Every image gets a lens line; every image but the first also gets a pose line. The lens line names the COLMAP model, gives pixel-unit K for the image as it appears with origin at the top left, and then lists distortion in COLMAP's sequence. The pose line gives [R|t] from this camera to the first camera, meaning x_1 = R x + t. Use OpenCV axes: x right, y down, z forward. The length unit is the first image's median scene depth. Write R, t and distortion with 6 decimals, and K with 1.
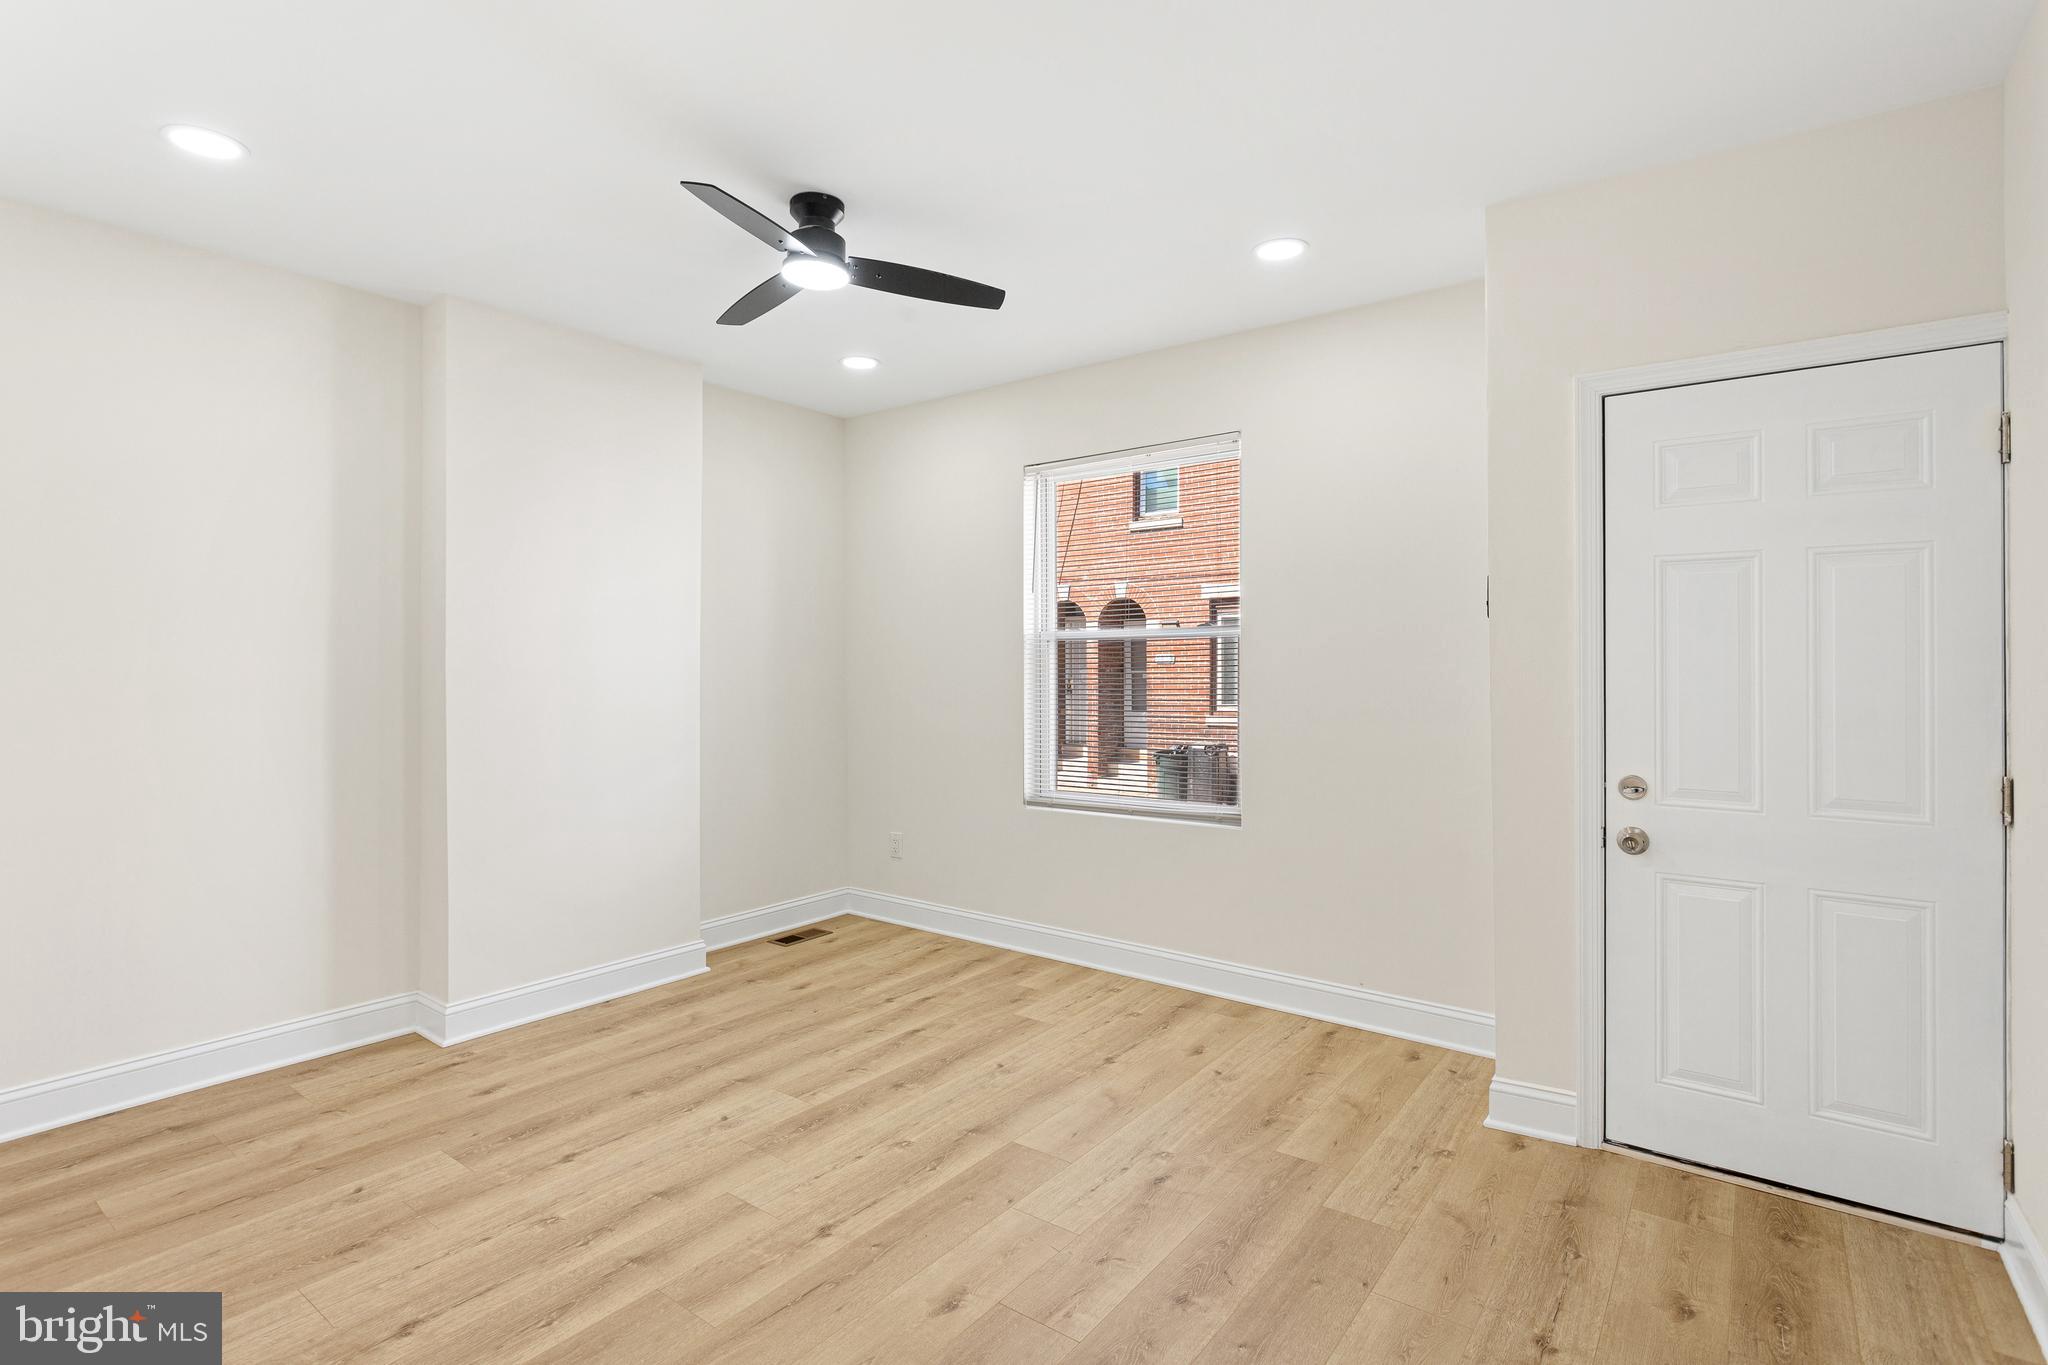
lens RADIAL K [[1010.3, 0, 1031.4], [0, 1010.3, 678.9], [0, 0, 1]] dist [-0.015689, 0.001347]
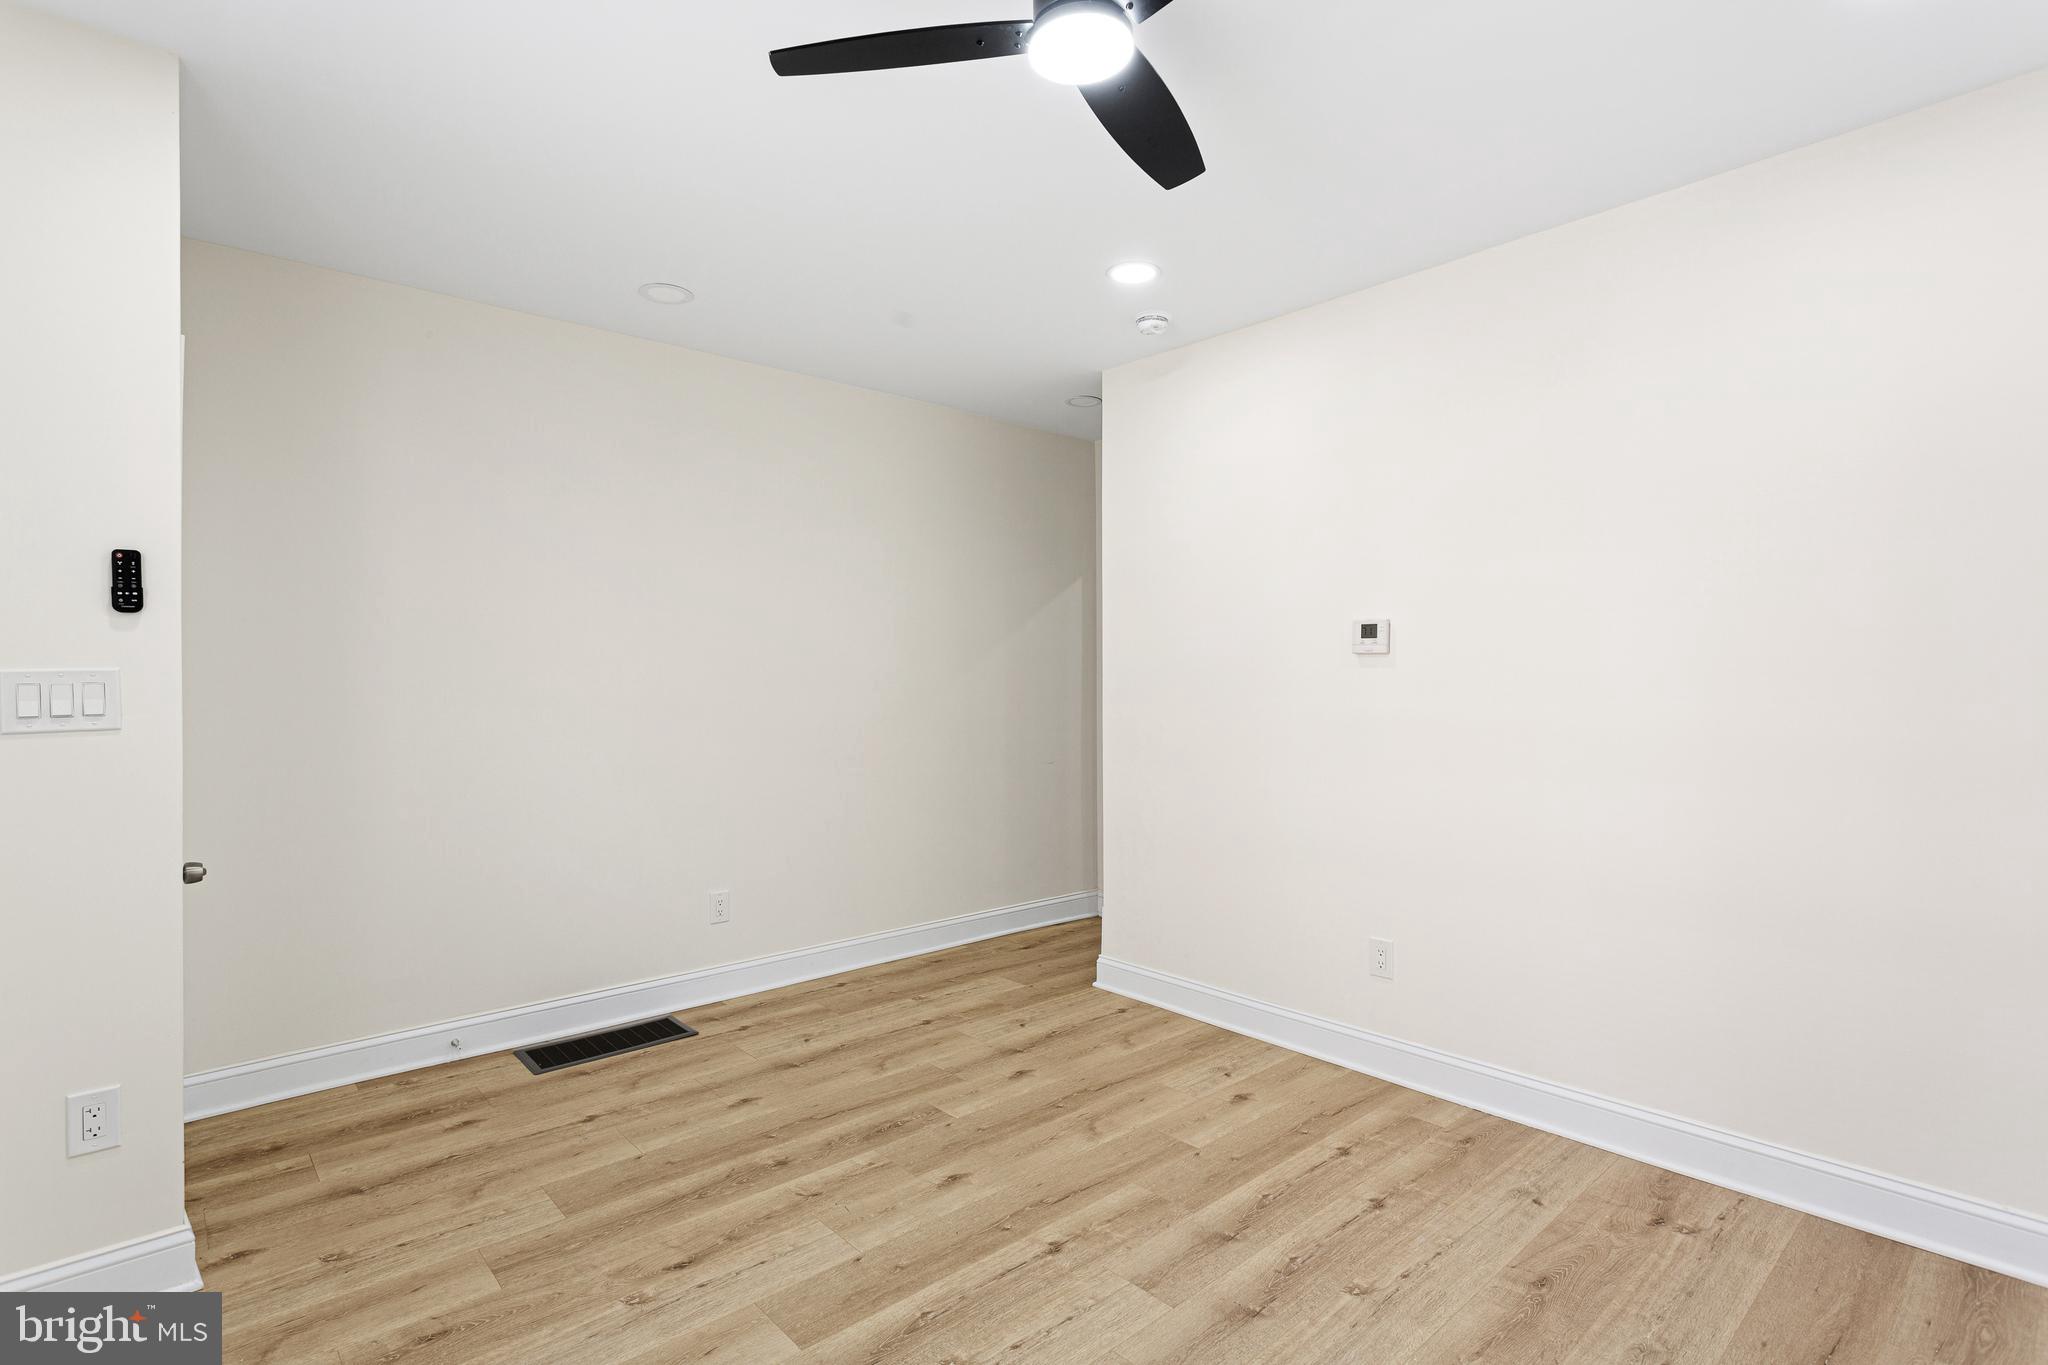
lens RADIAL K [[1010.3, 0, 1016.3], [0, 1010.3, 669.6], [0, 0, 1]] dist [-0.015689, 0.001347]
pose [[-0.980114, 0.003886, 0.198399, -0.364704], [0.003975, 0.999992, 0.000052, -0.021129], [-0.198397, 0.000840, -0.980121, 1.966432]]
